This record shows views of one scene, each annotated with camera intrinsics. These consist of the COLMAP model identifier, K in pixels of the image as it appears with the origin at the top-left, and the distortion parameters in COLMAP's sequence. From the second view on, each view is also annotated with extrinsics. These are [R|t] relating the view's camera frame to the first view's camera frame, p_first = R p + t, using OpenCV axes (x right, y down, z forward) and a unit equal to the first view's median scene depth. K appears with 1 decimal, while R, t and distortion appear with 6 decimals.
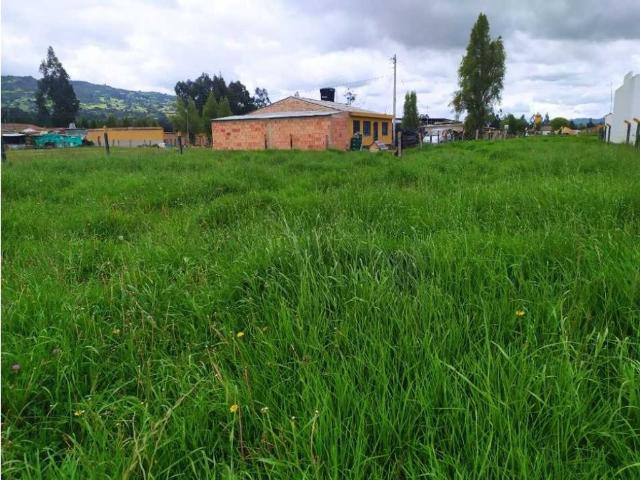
lens RADIAL K [[474.1, 0, 322.1], [0, 474.1, 237.5], [0, 0, 1]] dist [0.091602, -0.108822]
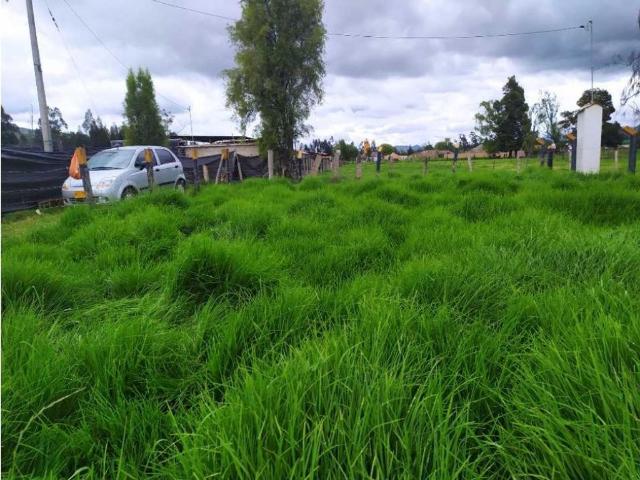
lens RADIAL K [[474.1, 0, 322.1], [0, 474.1, 237.5], [0, 0, 1]] dist [0.091602, -0.108822]
pose [[0.948078, -0.065520, 0.311217, 0.314692], [0.082325, 0.995755, -0.041155, -0.175882], [-0.307199, 0.064639, 0.949447, 0.815615]]
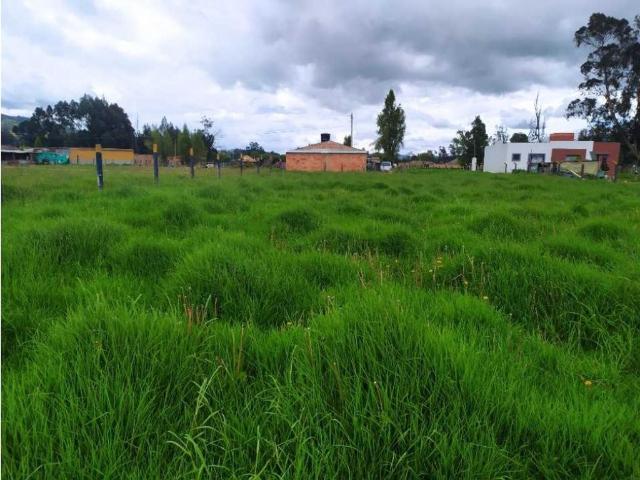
lens RADIAL K [[474.1, 0, 322.1], [0, 474.1, 237.5], [0, 0, 1]] dist [0.091602, -0.108822]
pose [[0.934099, -0.020992, 0.356398, -0.671897], [0.039638, 0.998196, -0.045094, 0.119989], [-0.354808, 0.056249, 0.933246, -0.530307]]
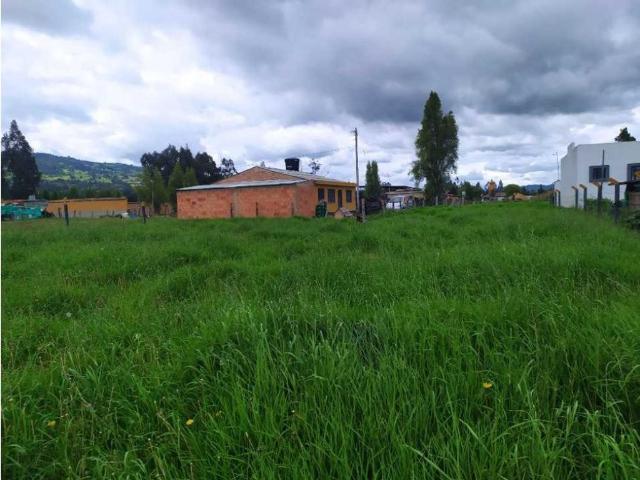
lens RADIAL K [[474.1, 0, 322.1], [0, 474.1, 237.5], [0, 0, 1]] dist [0.091602, -0.108822]
pose [[0.997425, -0.018253, 0.069355, 0.001616], [0.027623, 0.990233, -0.136657, -0.000869], [-0.066183, 0.138221, 0.988188, 0.002478]]
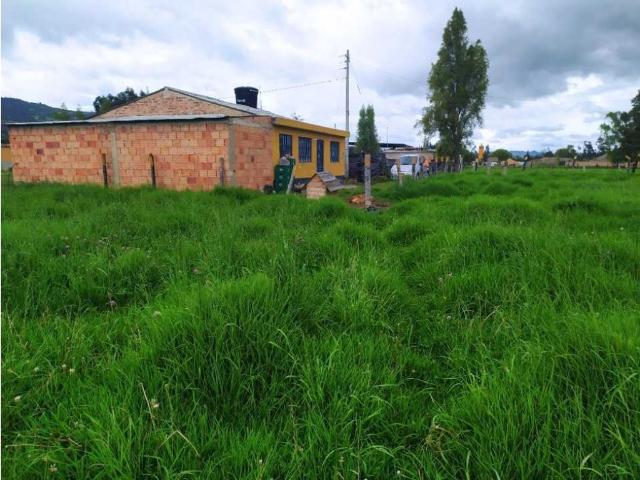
lens RADIAL K [[474.1, 0, 322.1], [0, 474.1, 237.5], [0, 0, 1]] dist [0.091602, -0.108822]
pose [[0.993898, 0.004934, 0.110196, 0.050404], [0.000847, 0.998629, -0.052348, -0.089313], [-0.110304, 0.052122, 0.992530, 0.419236]]
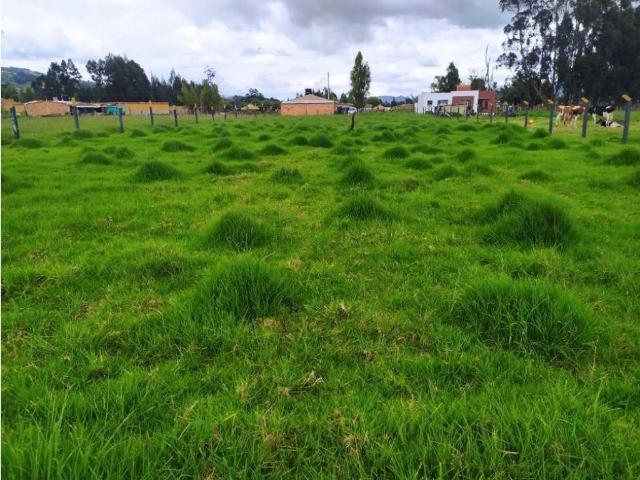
lens RADIAL K [[478.0, 0, 320.0], [0, 478.0, 240.0], [0, 0, 1]] dist [0.083438, -0.108631]
pose [[0.937366, -0.082320, 0.338478, -0.913320], [0.063452, 0.995770, 0.066456, 0.305029], [-0.342517, -0.040817, 0.938624, -1.421799]]
